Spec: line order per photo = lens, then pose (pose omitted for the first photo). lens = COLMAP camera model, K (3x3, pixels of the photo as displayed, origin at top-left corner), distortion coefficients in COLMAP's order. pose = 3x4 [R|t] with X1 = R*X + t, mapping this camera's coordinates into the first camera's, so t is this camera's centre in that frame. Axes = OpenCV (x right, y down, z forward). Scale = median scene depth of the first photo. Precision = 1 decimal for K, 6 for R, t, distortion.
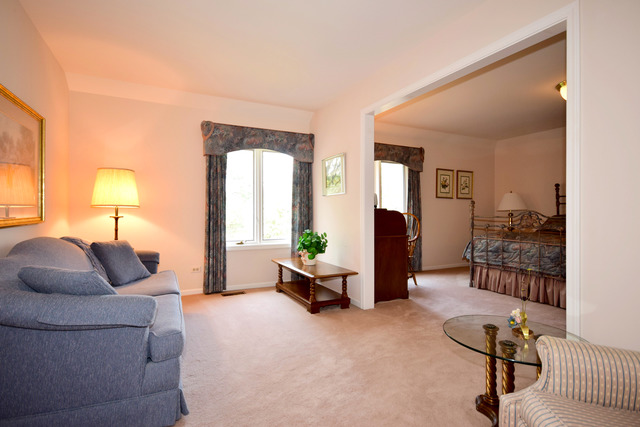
lens RADIAL K [[323.2, 0, 320.4], [0, 323.2, 213.8], [0, 0, 1]] dist [0.018900, 0.000185]
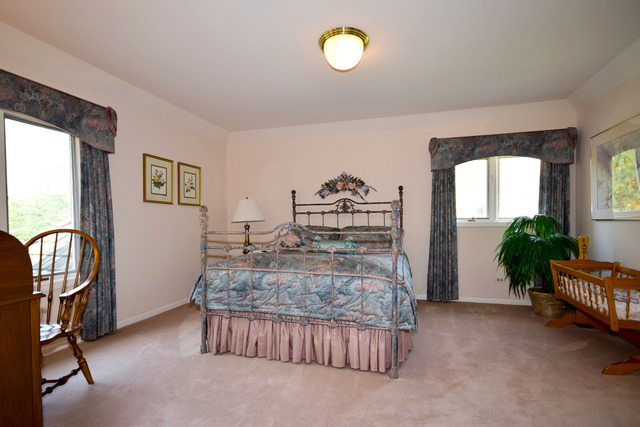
lens RADIAL K [[313.0, 0, 324.9], [0, 313.0, 224.7], [0, 0, 1]] dist [0.000908, 0.000144]
pose [[0.677217, -0.016882, 0.735589, 0.195789], [0.013601, 0.999853, 0.010426, -0.009829], [-0.735657, 0.002945, 0.677348, 0.446081]]
